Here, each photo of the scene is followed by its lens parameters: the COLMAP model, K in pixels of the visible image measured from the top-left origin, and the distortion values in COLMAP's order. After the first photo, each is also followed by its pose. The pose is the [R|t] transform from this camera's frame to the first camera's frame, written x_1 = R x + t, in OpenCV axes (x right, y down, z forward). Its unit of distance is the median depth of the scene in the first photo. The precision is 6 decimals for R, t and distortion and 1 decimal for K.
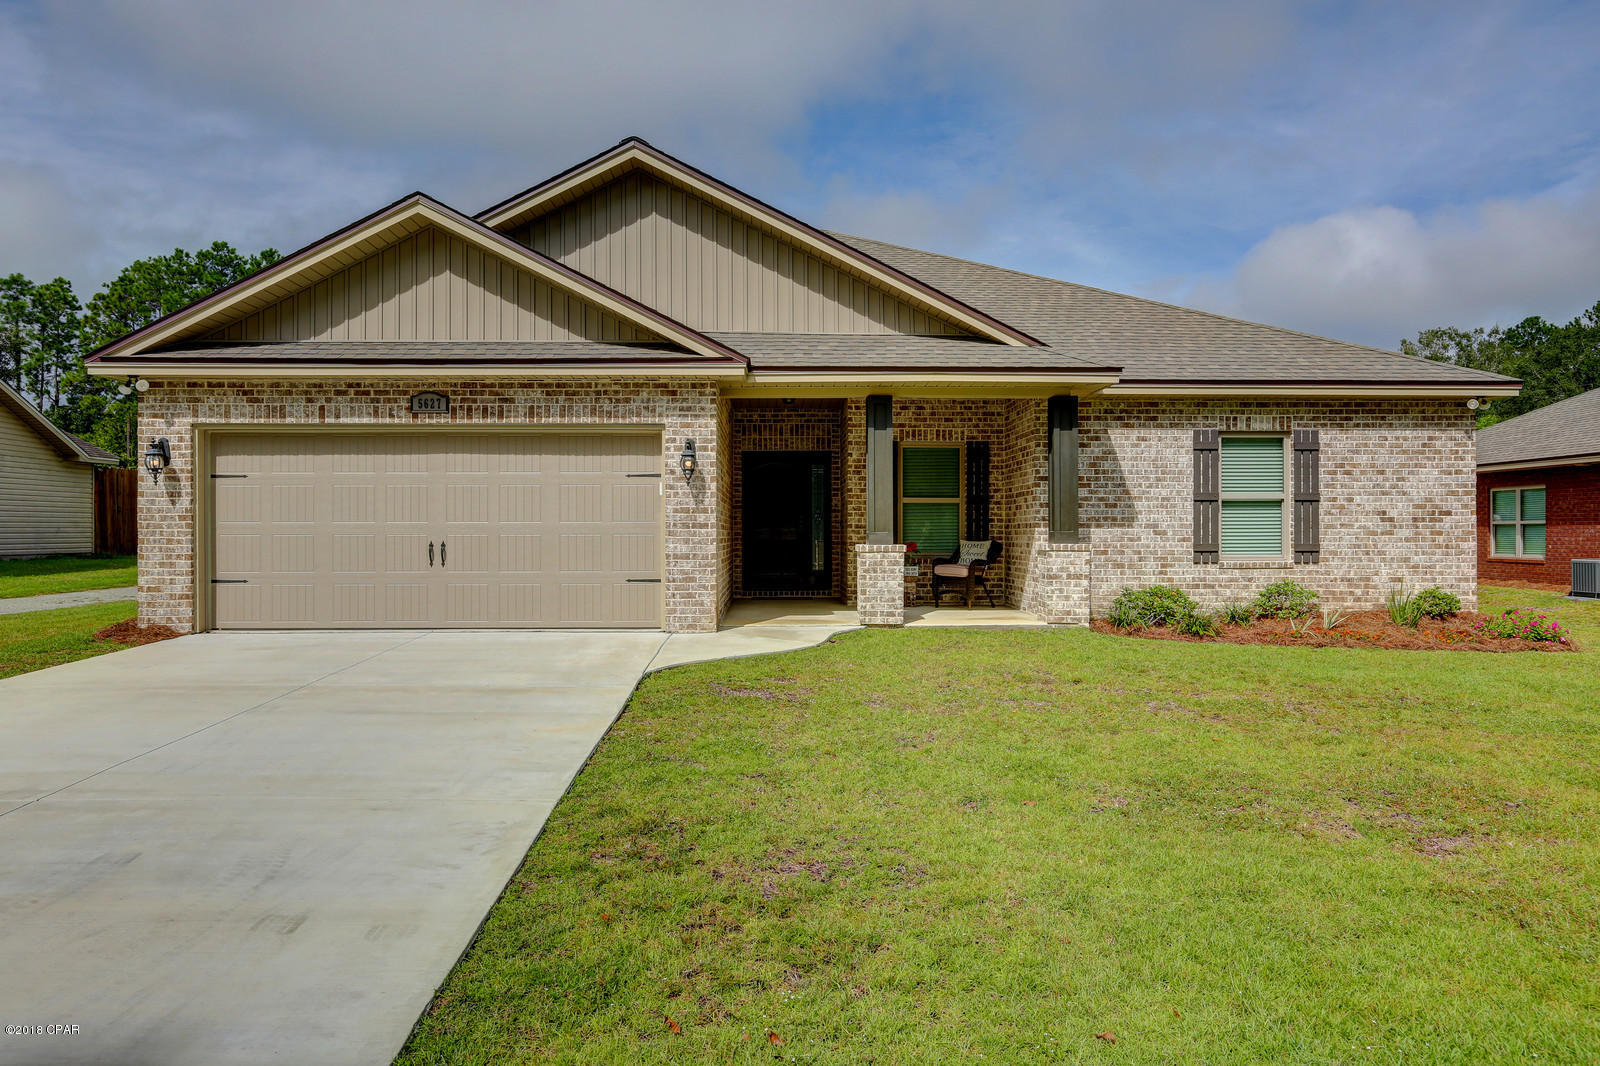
lens RADIAL K [[1086.0, 0, 800.0], [0, 1086.0, 533.0], [0, 0, 1]] dist [-0.025032, 0.000579]
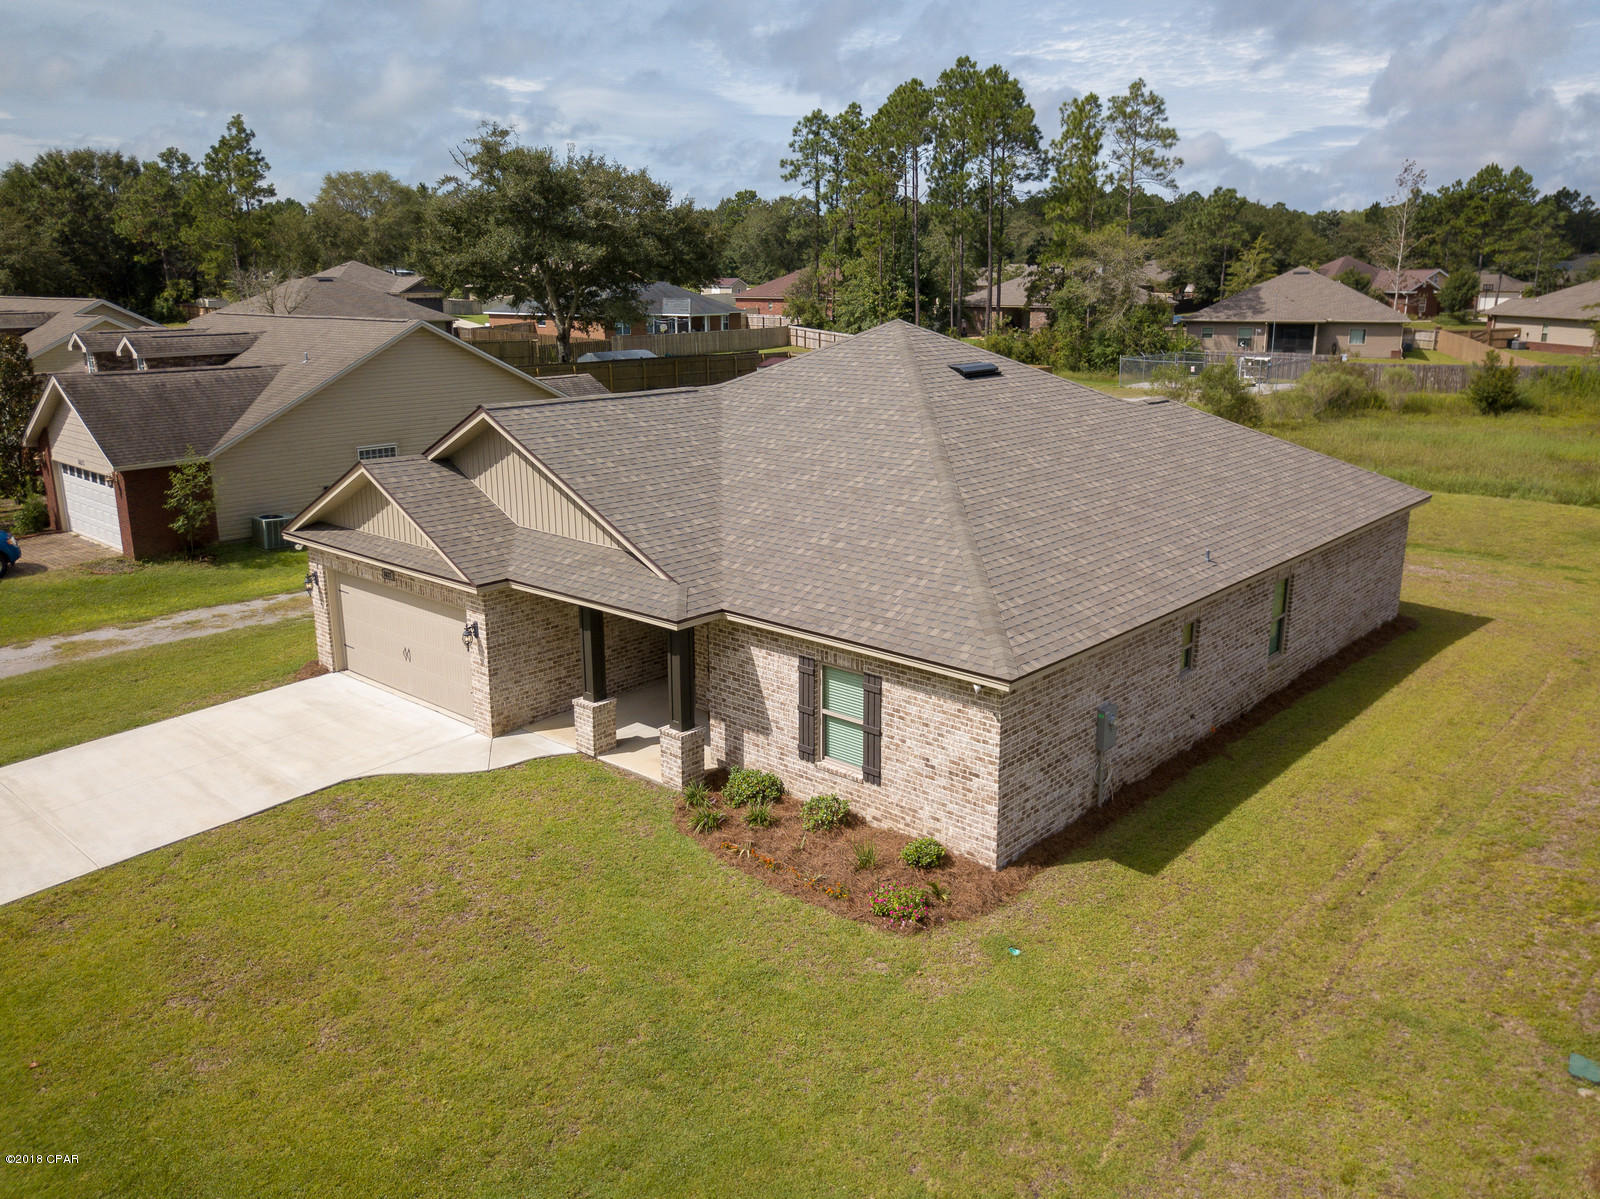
lens RADIAL K [[1232.1, 0, 804.8], [0, 1232.1, 594.2], [0, 0, 1]] dist [-0.004735, 0.003931]
pose [[0.730784, 0.167292, -0.661791, 1.261899], [0.004139, 0.968400, 0.249368, -0.501579], [0.682596, -0.184974, 0.706999, 0.047223]]
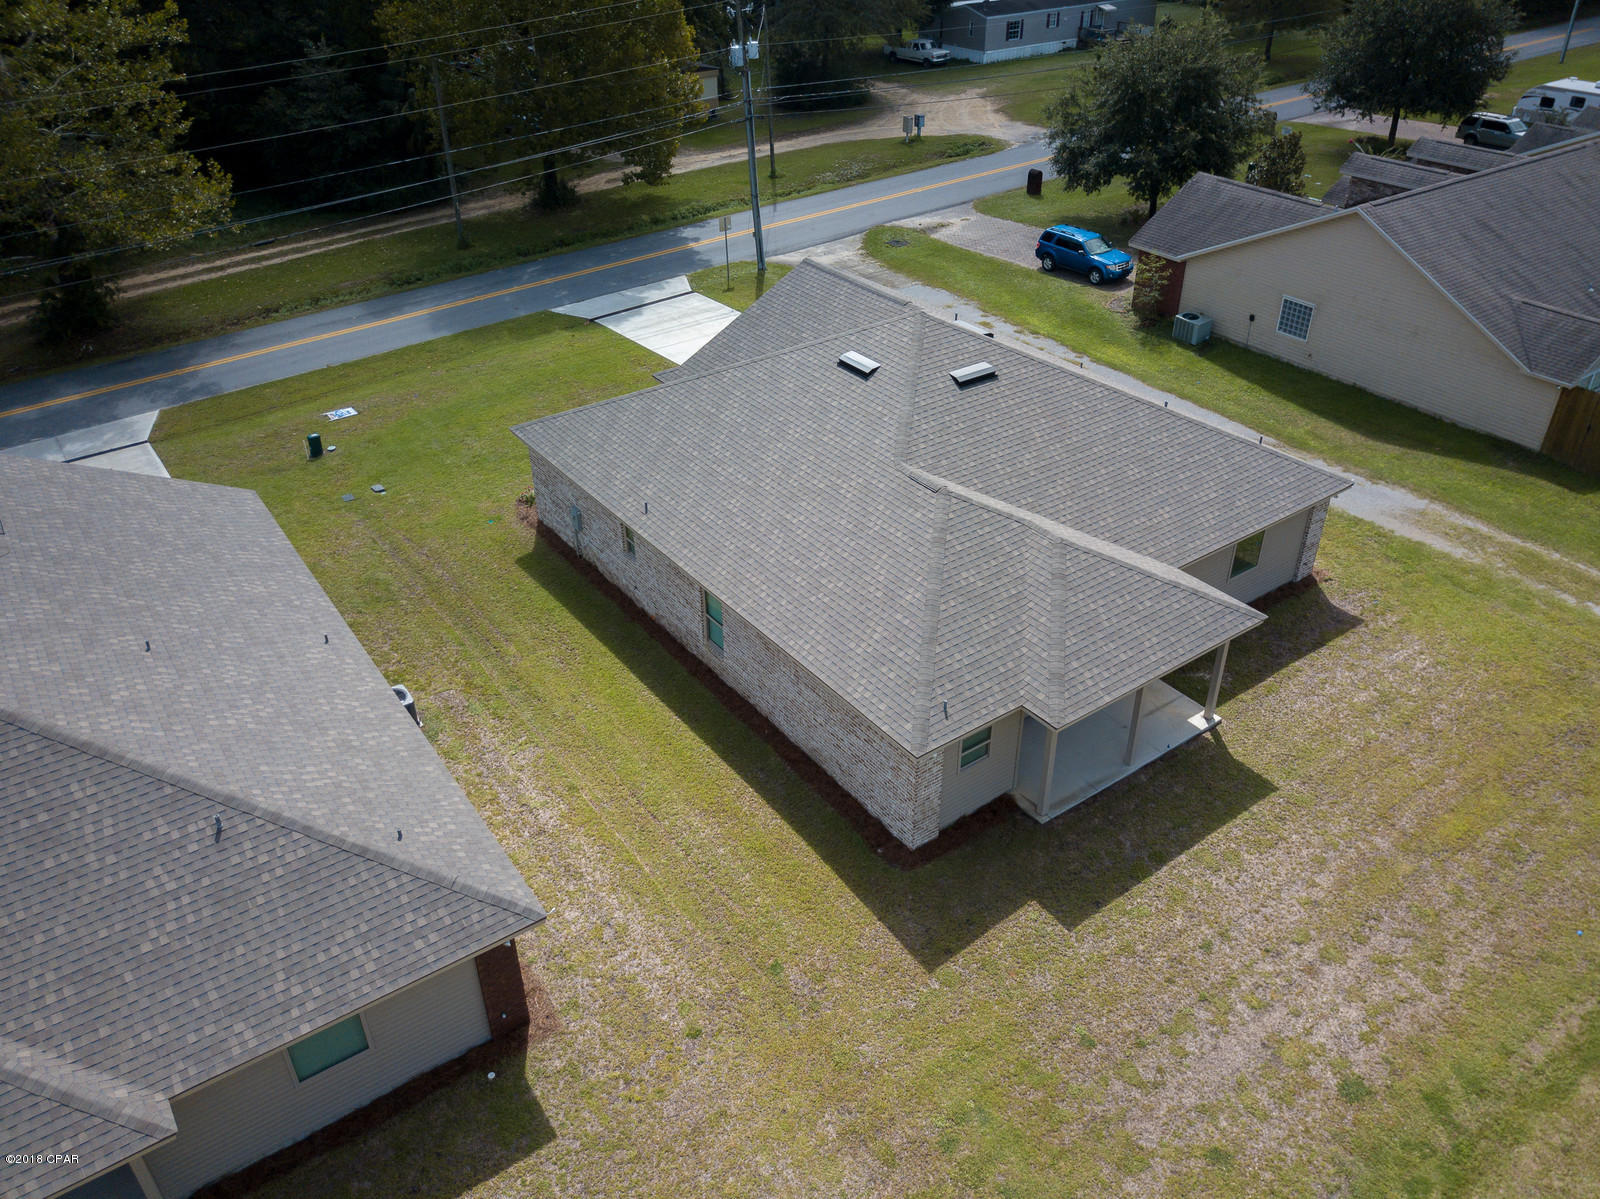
lens RADIAL K [[1229.4, 0, 803.9], [0, 1229.4, 581.4], [0, 0, 1]] dist [0.004902, -0.009721]
pose [[-0.820419, 0.310680, -0.479989, 1.497735], [0.005393, 0.843658, 0.536853, -1.263323], [0.571737, 0.437856, -0.693829, 3.297033]]
